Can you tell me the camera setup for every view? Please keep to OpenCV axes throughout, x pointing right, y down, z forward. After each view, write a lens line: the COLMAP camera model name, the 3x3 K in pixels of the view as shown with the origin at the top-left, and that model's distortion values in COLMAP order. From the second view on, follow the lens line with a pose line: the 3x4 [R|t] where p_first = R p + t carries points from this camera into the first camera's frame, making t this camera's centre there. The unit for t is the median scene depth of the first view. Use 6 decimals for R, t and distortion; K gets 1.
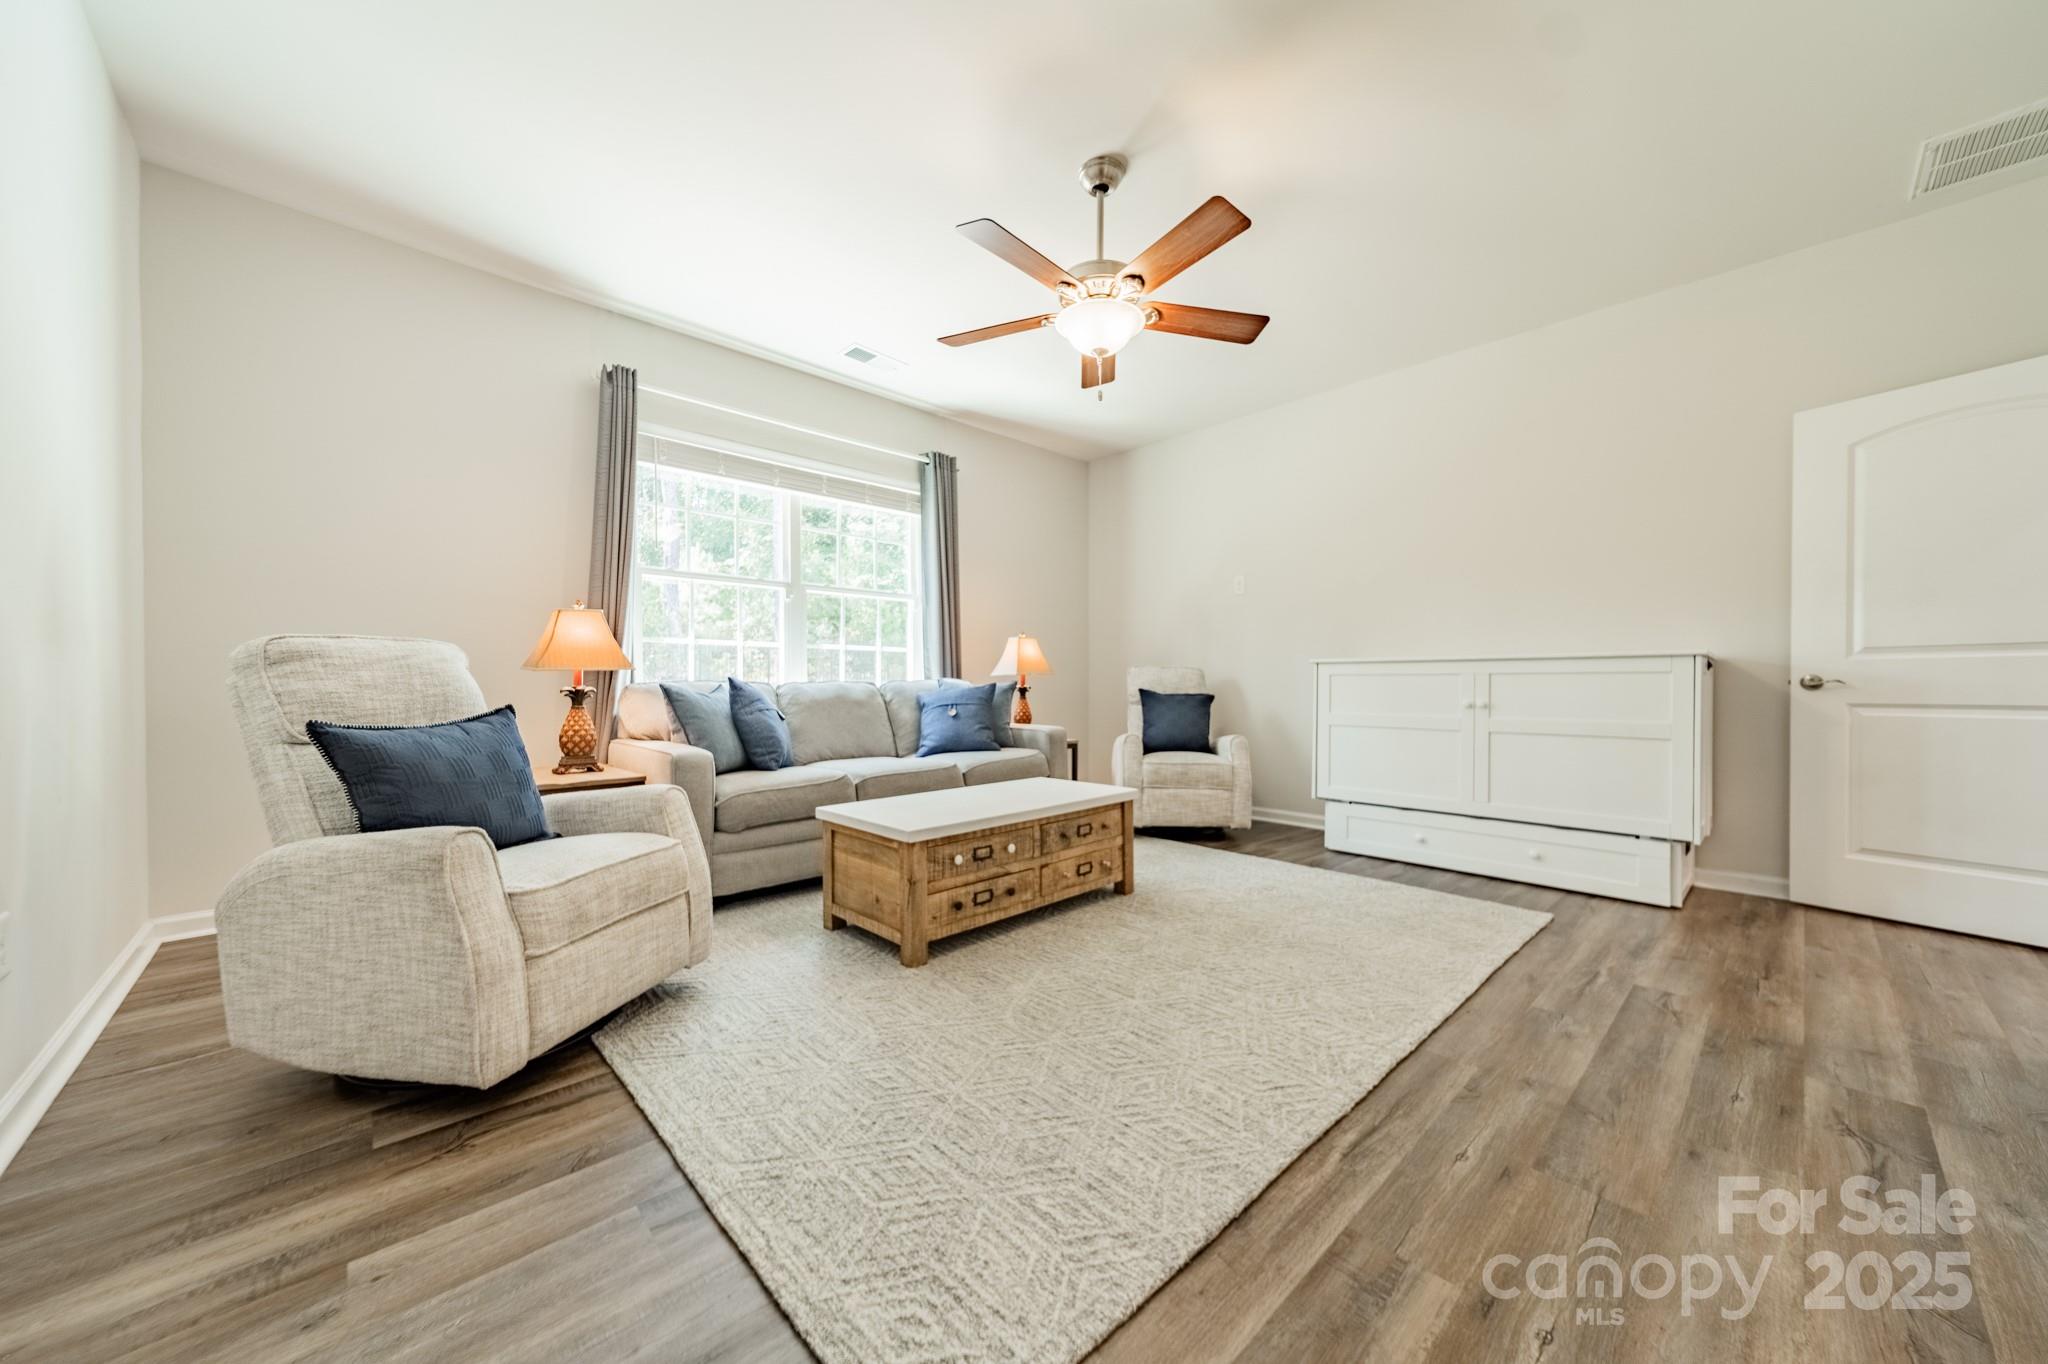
lens RADIAL K [[716.4, 0, 1032.3], [0, 716.4, 688.6], [0, 0, 1]] dist [0.000967, -0.000048]
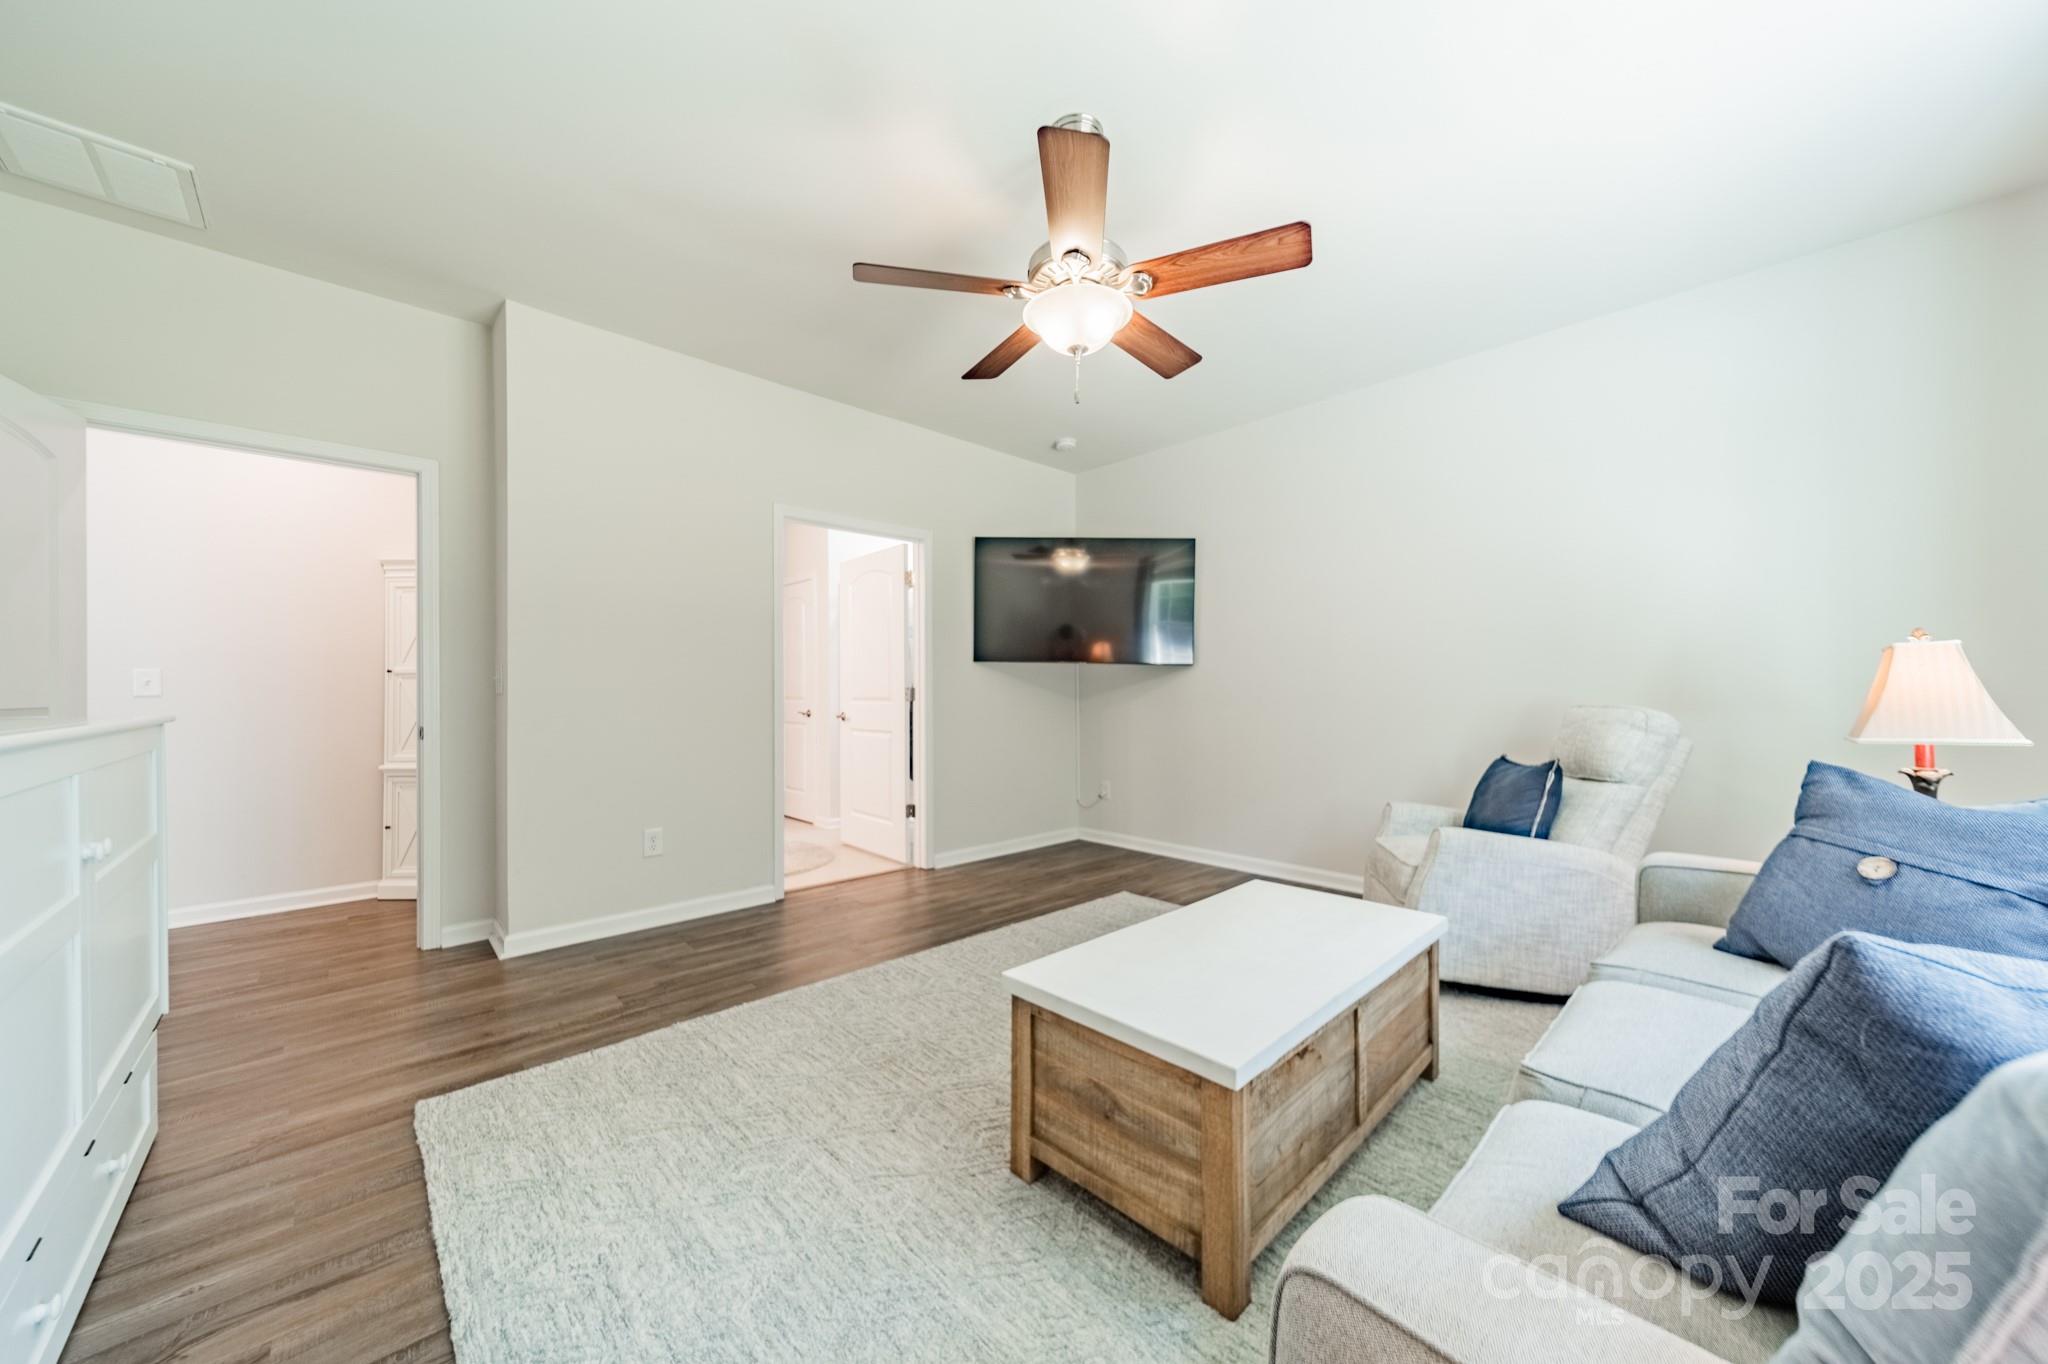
lens RADIAL K [[716.4, 0, 1032.3], [0, 716.4, 688.6], [0, 0, 1]] dist [0.000967, -0.000048]
pose [[-0.999988, 0.004467, 0.001969, 0.189762], [0.004481, 0.999964, 0.007264, -0.125180], [-0.001936, 0.007273, -0.999972, 2.460032]]
